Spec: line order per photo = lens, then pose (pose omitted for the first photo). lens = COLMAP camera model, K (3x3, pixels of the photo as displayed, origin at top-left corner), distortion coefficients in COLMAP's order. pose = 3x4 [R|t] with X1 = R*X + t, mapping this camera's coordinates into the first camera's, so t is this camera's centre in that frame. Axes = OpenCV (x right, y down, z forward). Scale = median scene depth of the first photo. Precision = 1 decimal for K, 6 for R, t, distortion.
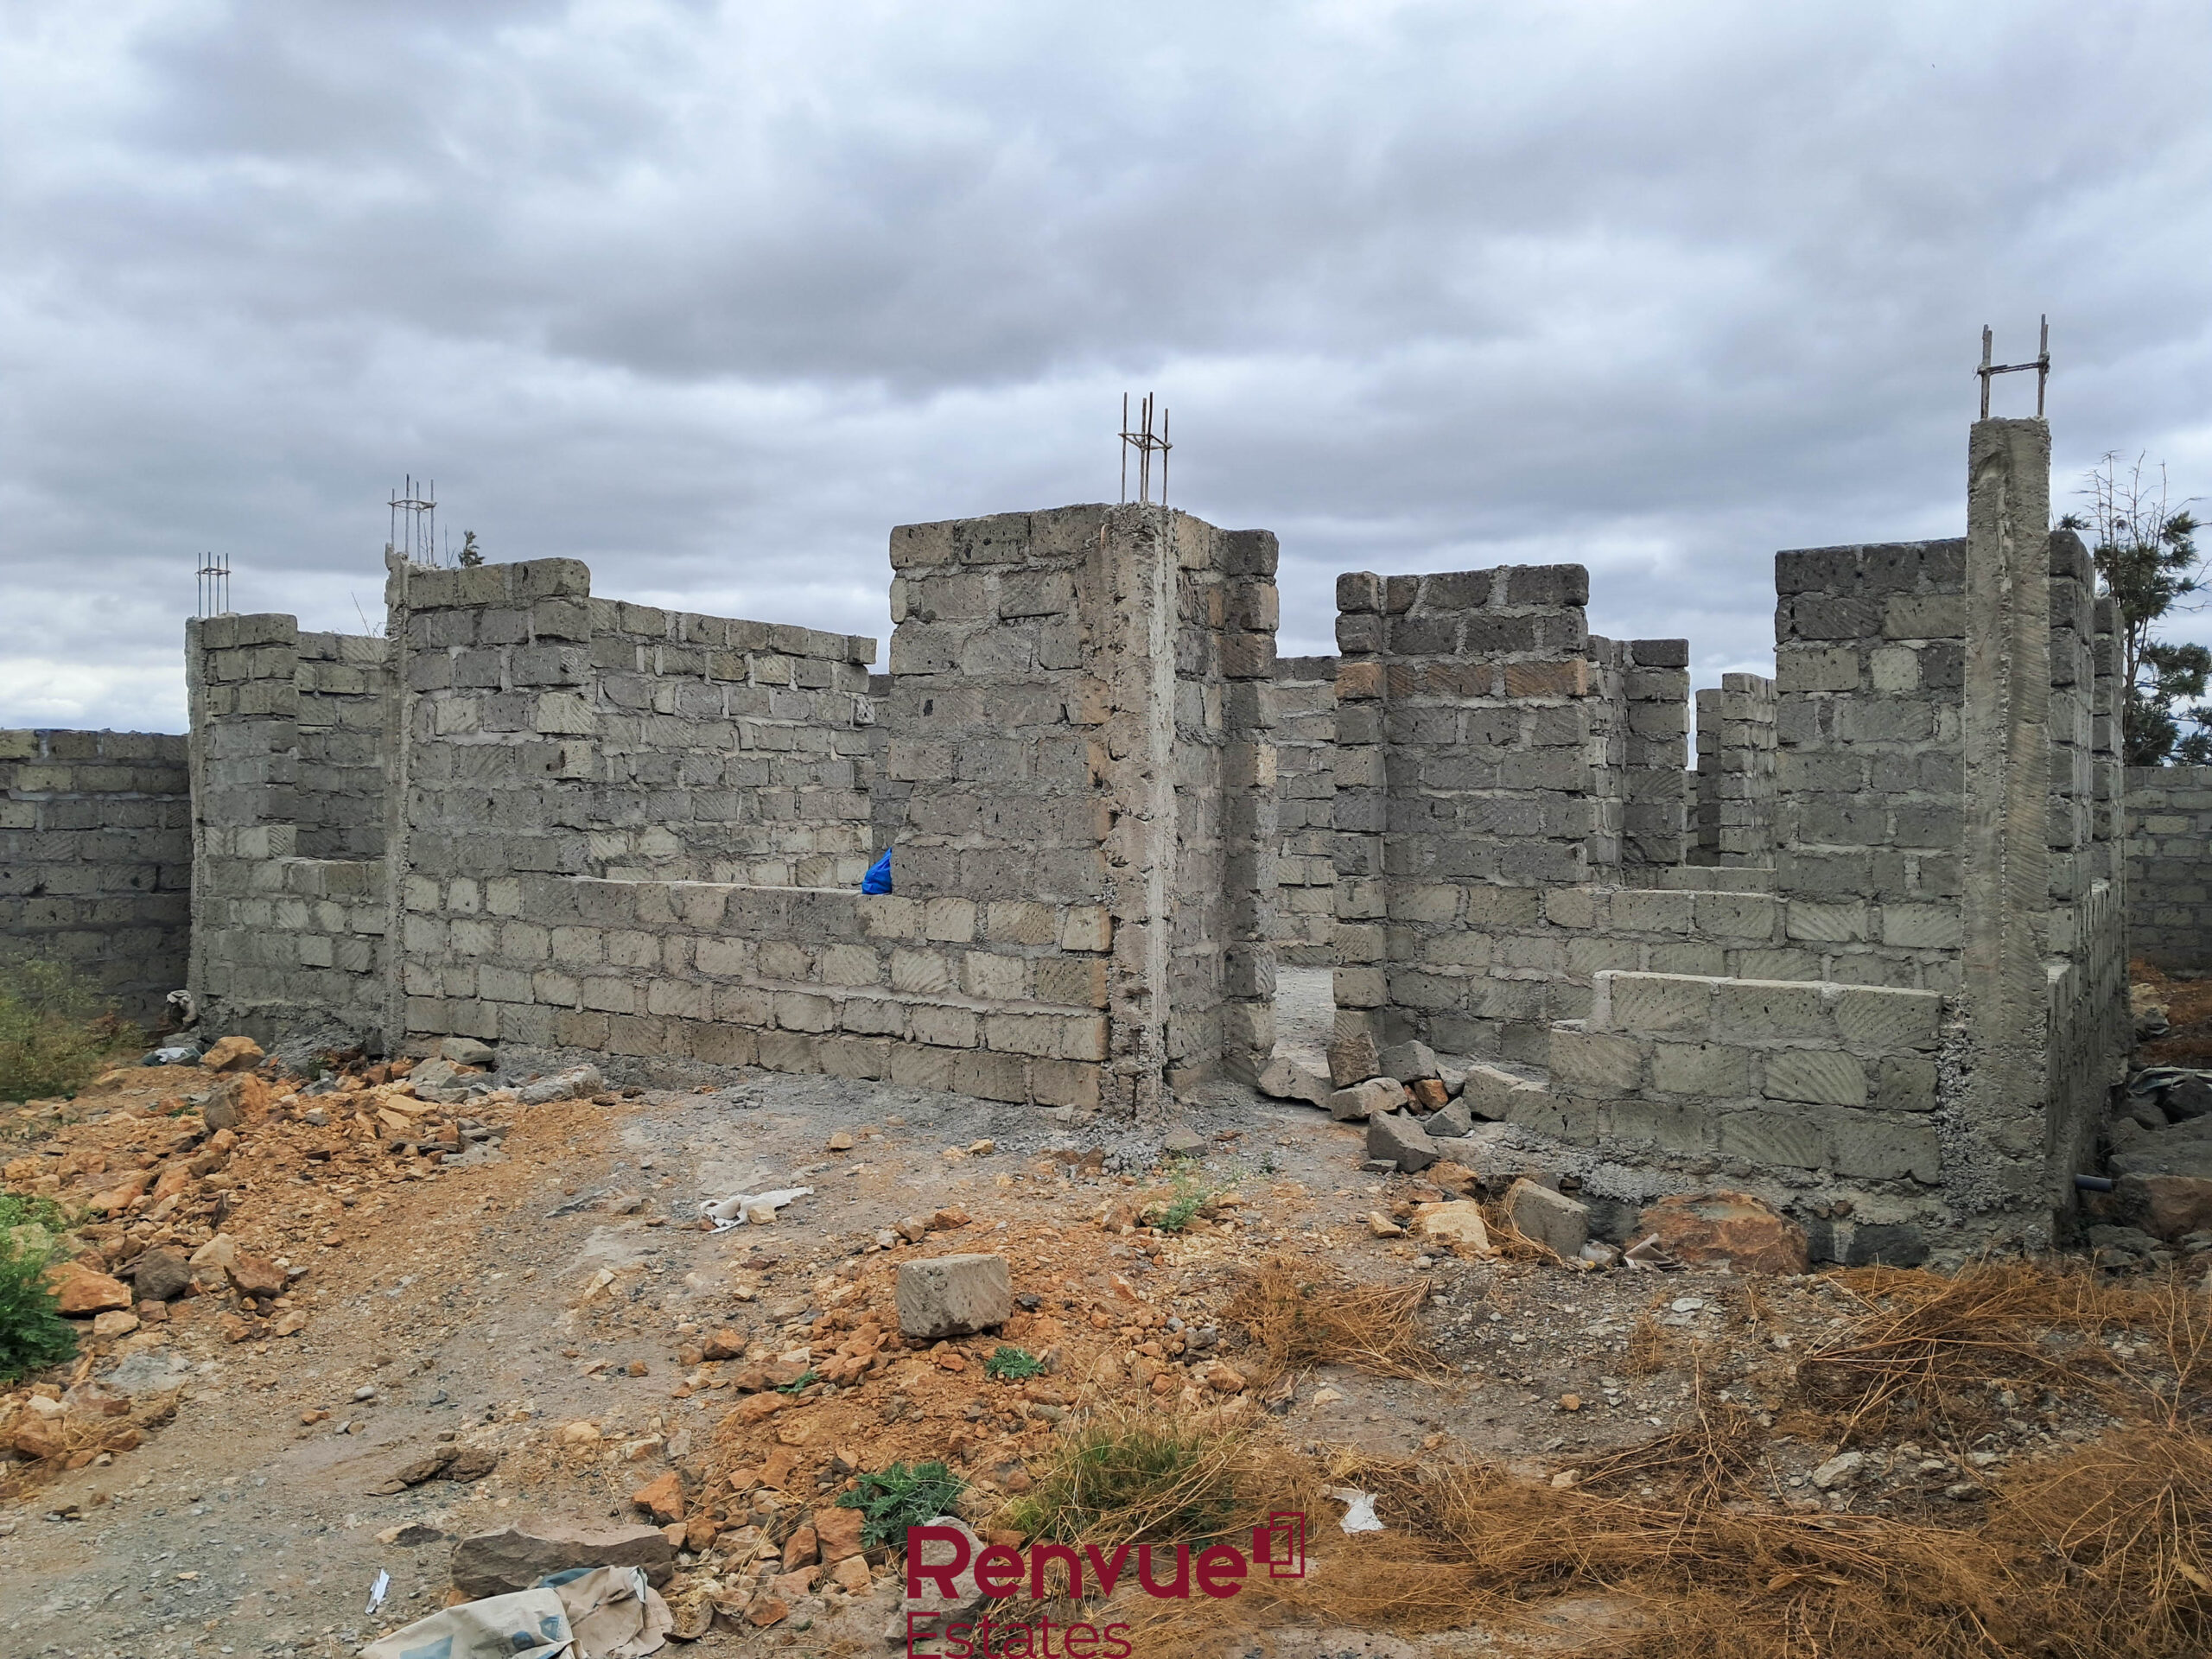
lens RADIAL K [[1727.1, 0, 1152.7], [0, 1727.1, 806.3], [0, 0, 1]] dist [0.099830, -0.234180]
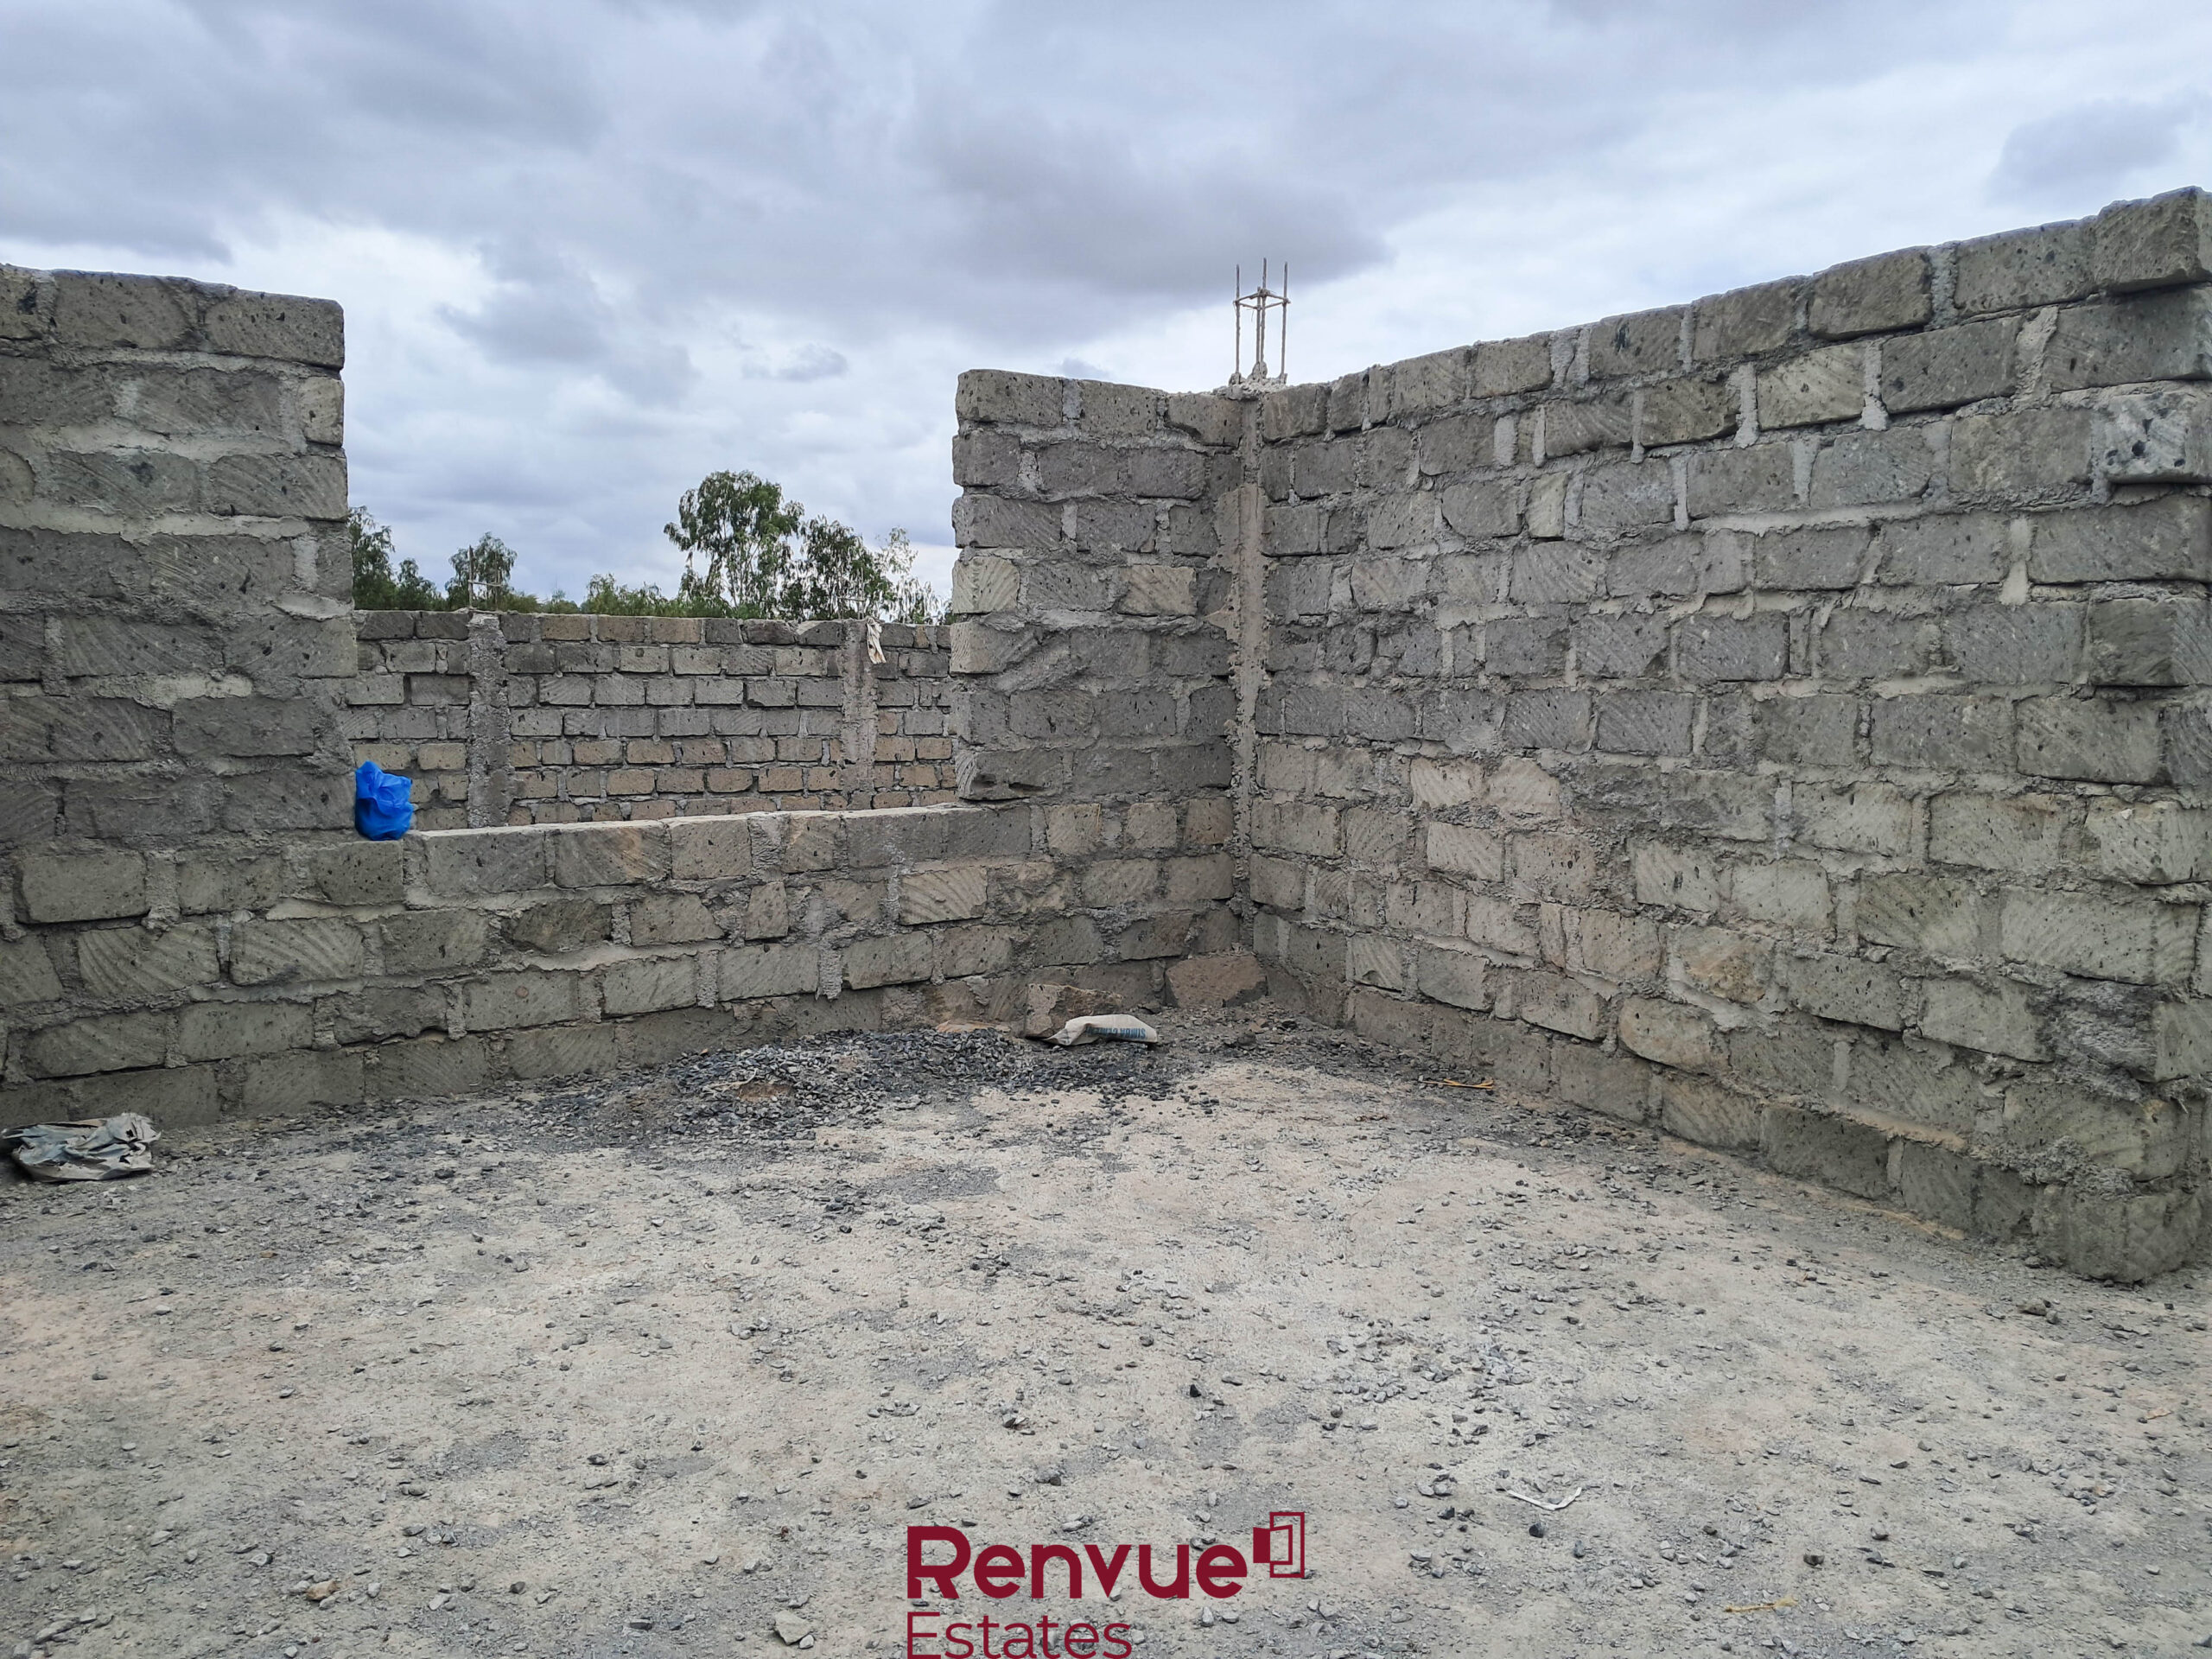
lens RADIAL K [[1678.5, 0, 1095.8], [0, 1678.5, 822.5], [0, 0, 1]] dist [0.109989, -0.230754]
pose [[-0.462582, 0.074759, -0.883419, 0.288447], [-0.006923, 0.996103, 0.087920, -0.016457], [0.886550, 0.046786, -0.460262, 1.410511]]
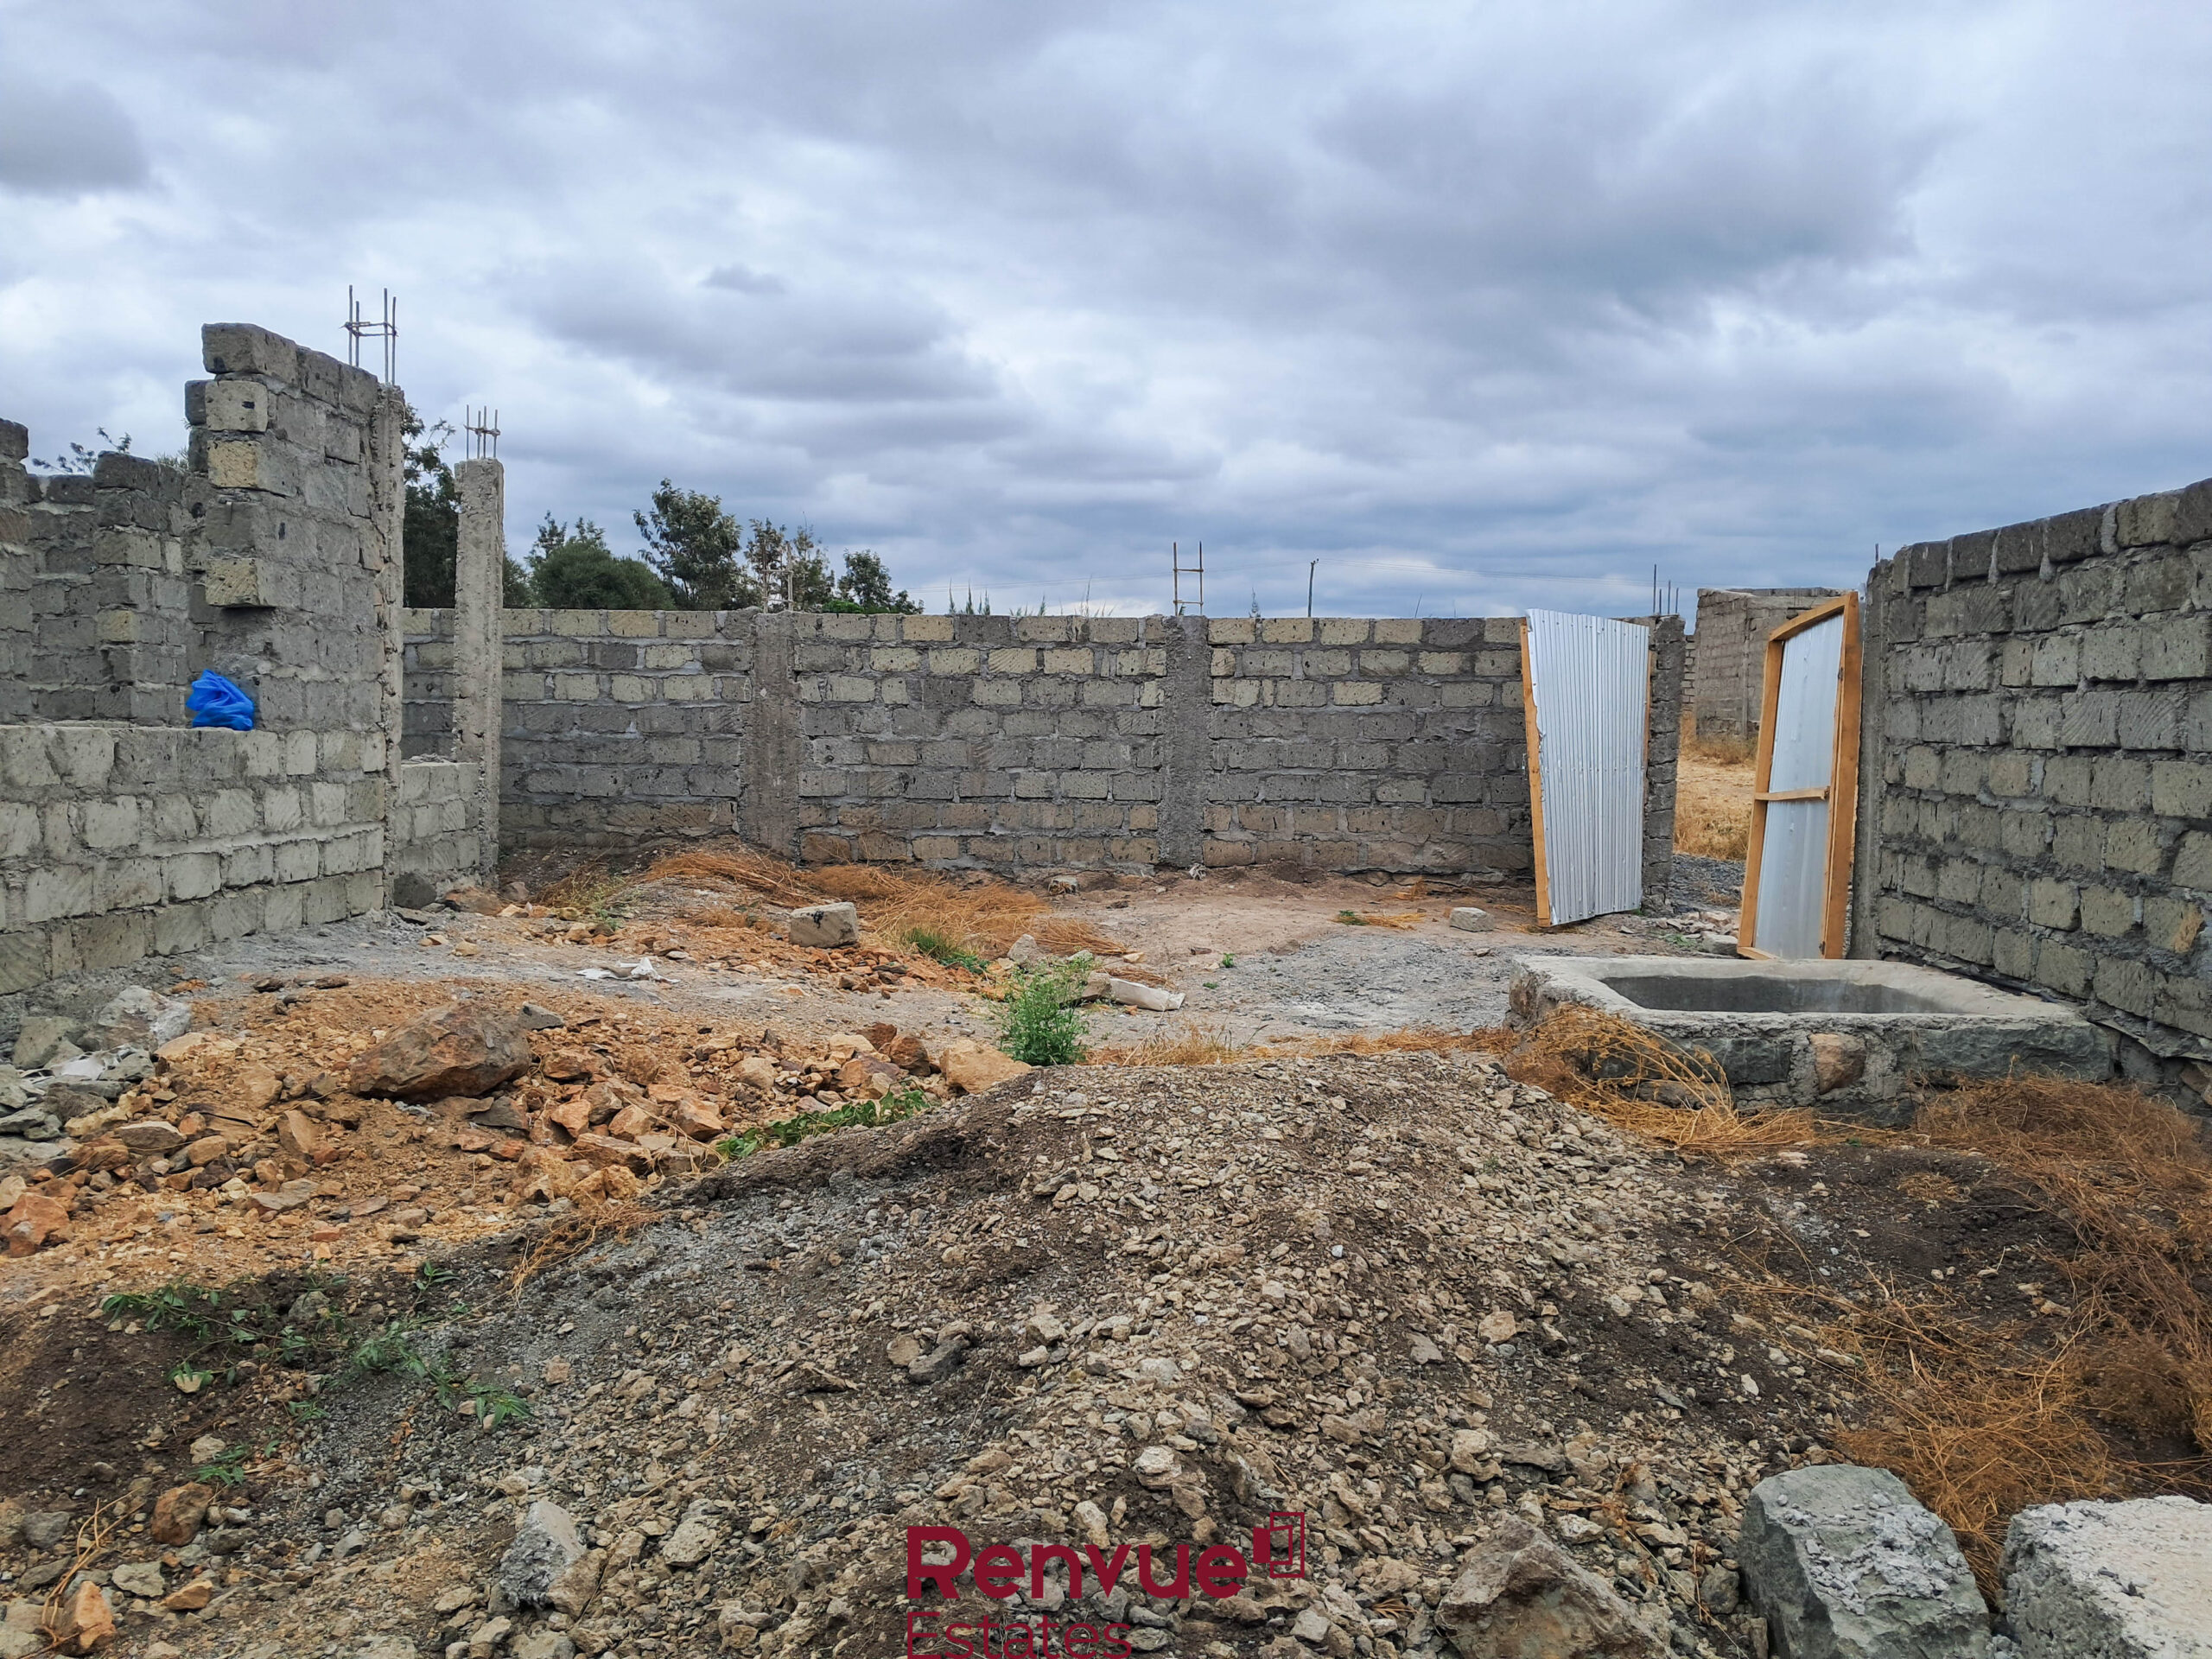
lens RADIAL K [[1729.1, 0, 1107.9], [0, 1729.1, 803.6], [0, 0, 1]] dist [0.011158, -0.002645]
pose [[-0.492503, -0.052631, 0.868718, -1.031115], [-0.013120, 0.998505, 0.053056, 0.031145], [-0.870212, 0.014733, -0.492457, 0.932516]]
